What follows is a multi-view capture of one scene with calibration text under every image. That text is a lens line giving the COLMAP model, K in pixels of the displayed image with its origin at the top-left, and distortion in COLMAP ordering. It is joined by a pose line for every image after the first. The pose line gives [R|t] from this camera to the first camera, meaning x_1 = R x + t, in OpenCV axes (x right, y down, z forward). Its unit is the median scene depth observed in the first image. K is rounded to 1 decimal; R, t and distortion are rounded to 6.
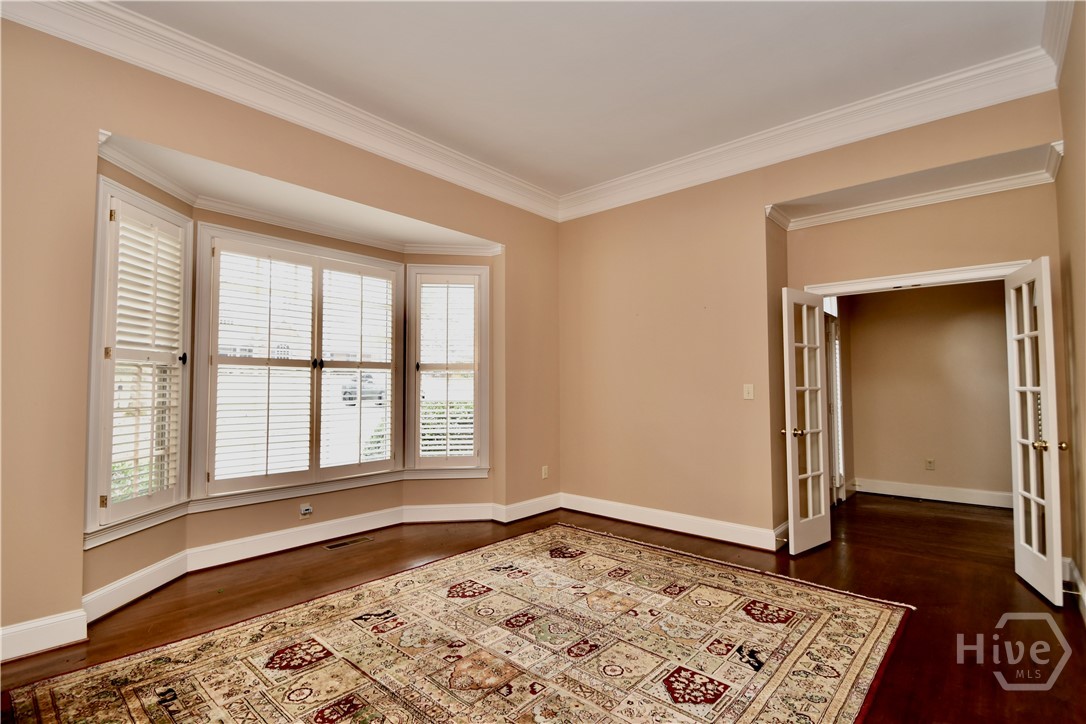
lens RADIAL K [[460.8, 0, 543.0], [0, 460.8, 362.0], [0, 0, 1]] dist [0.000823, -0.000001]
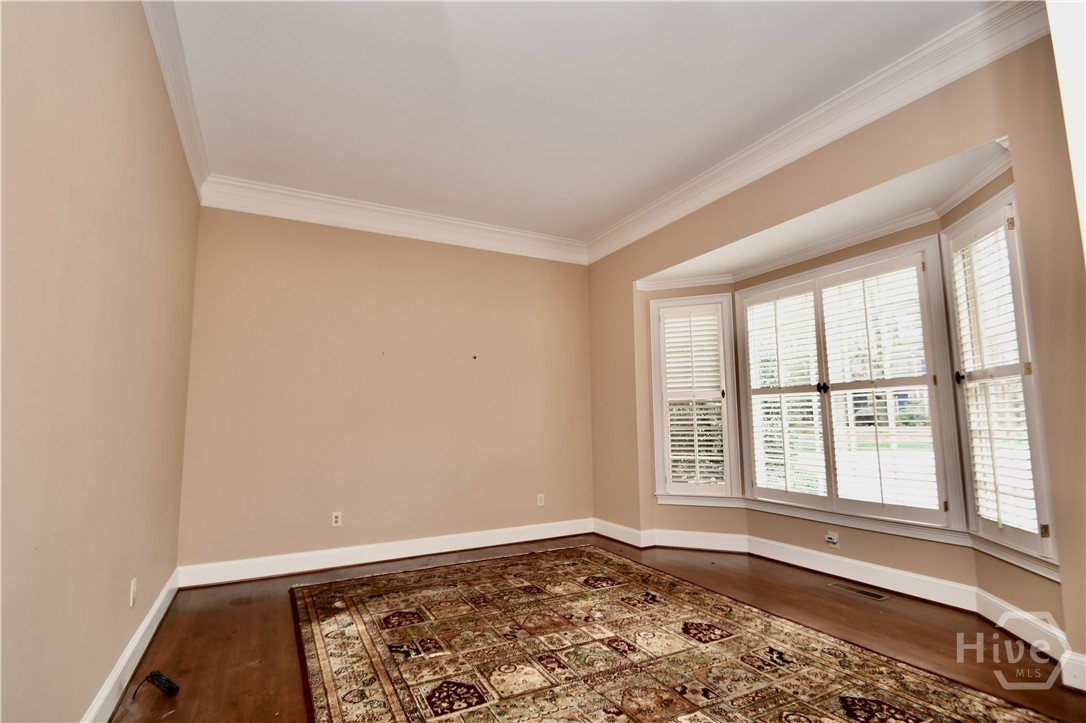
lens RADIAL K [[460.8, 0, 543.0], [0, 460.8, 361.5], [0, 0, 1]] dist [0.000823, -0.000001]
pose [[-0.266424, -0.118558, -0.956536, 0.703686], [0.068397, 0.987579, -0.141456, 0.054192], [0.961426, -0.103111, -0.255006, 0.791267]]
